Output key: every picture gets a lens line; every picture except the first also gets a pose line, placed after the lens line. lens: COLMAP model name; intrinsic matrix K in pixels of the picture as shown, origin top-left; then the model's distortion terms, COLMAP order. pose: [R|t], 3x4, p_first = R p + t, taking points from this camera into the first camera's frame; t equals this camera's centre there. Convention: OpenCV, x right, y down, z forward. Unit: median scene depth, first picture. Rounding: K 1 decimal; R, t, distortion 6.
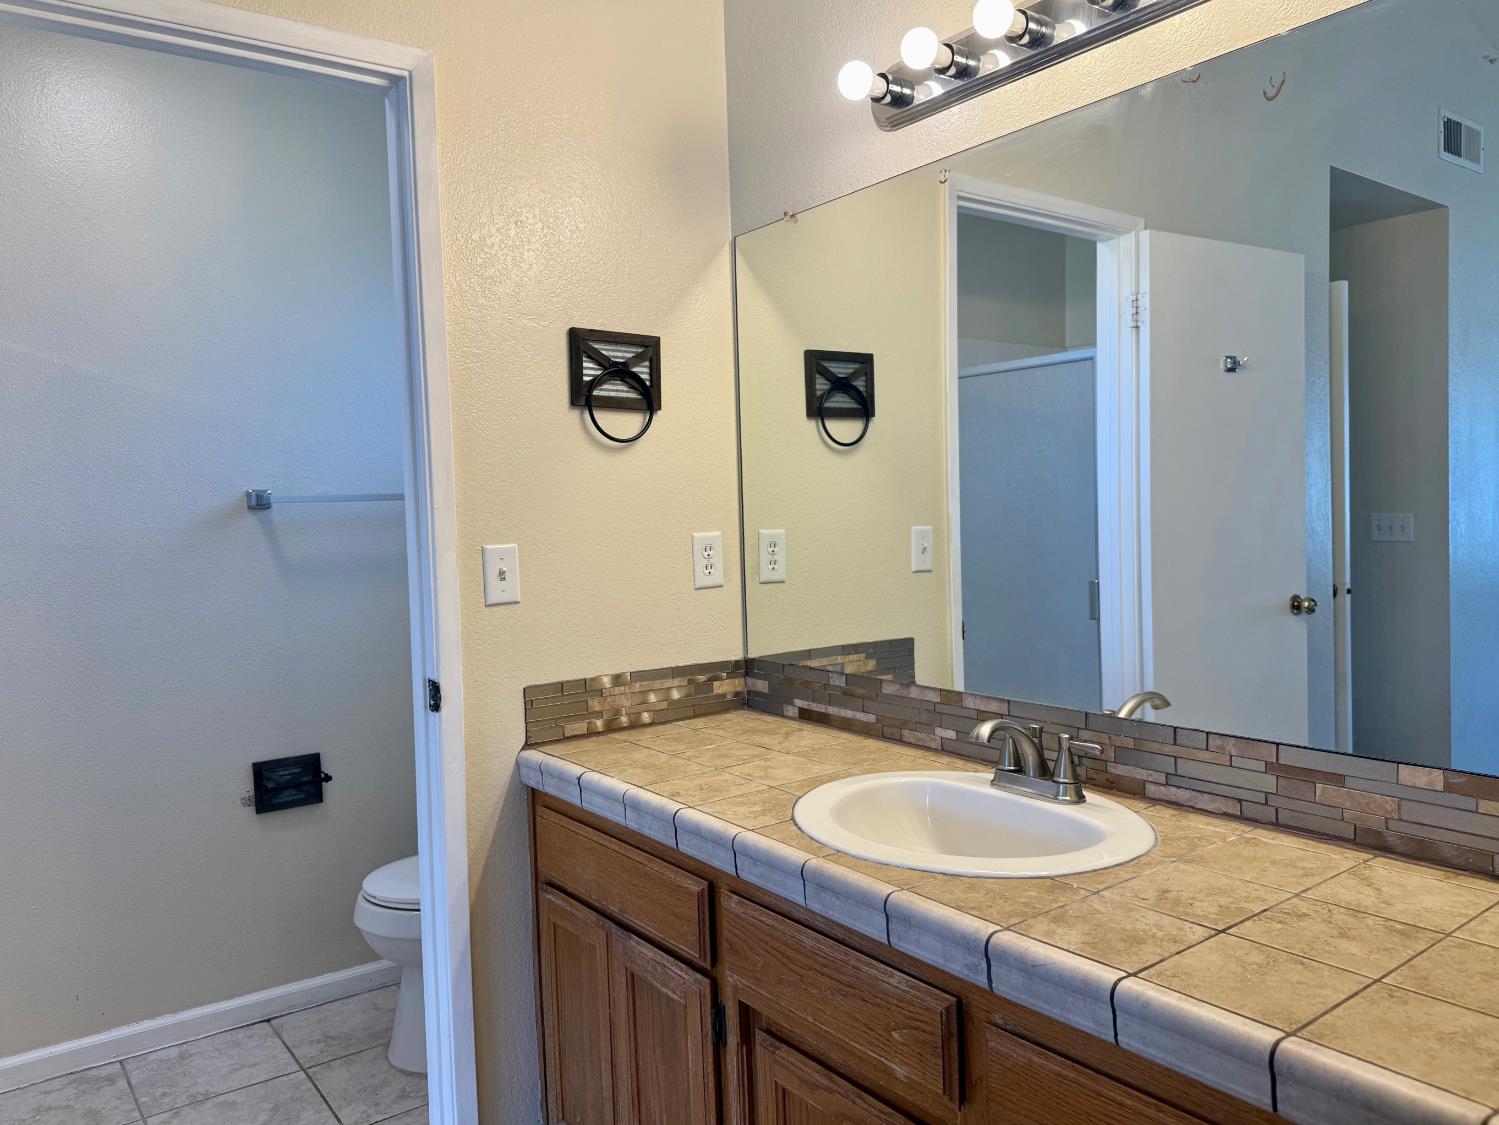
lens RADIAL K [[1088.4, 0, 748.4], [0, 1088.4, 563.5], [0, 0, 1]] dist [0.024798, -0.045636]
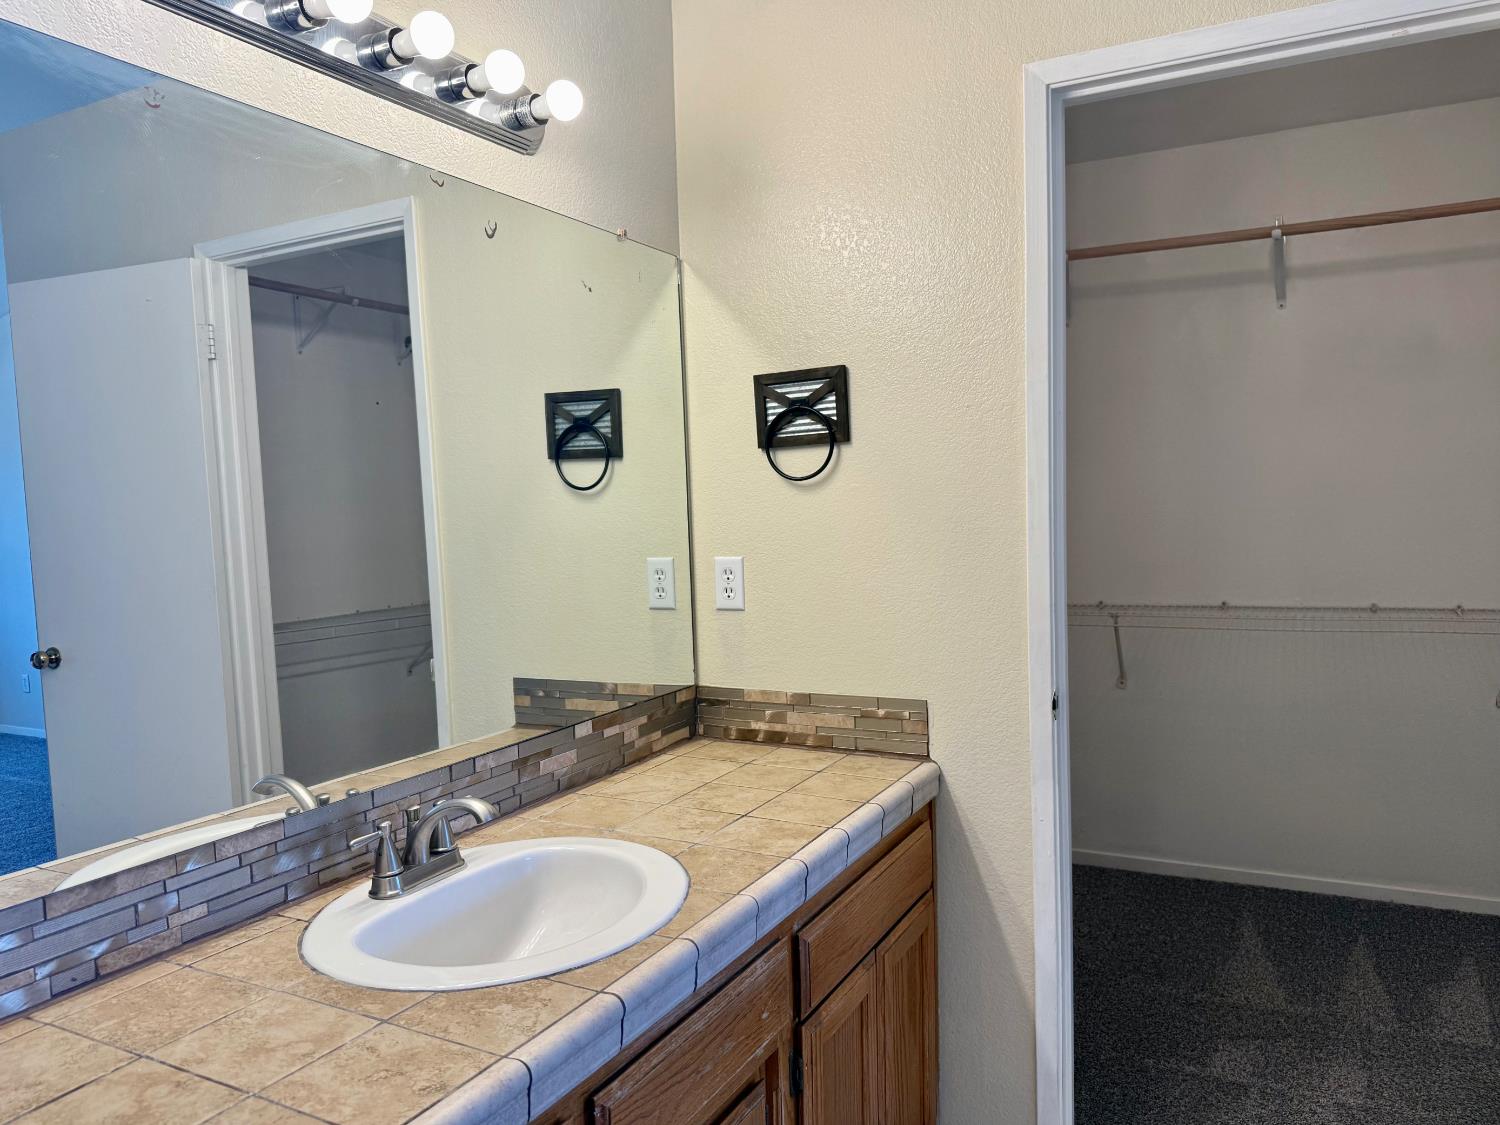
lens RADIAL K [[1089.1, 0, 750.2], [0, 1089.1, 563.4], [0, 0, 1]] dist [0.024798, -0.045636]
pose [[-0.436510, -0.009479, 0.899650, -0.787104], [0.097097, 0.993608, 0.057580, -0.091806], [-0.894445, 0.112488, -0.432799, 1.305049]]
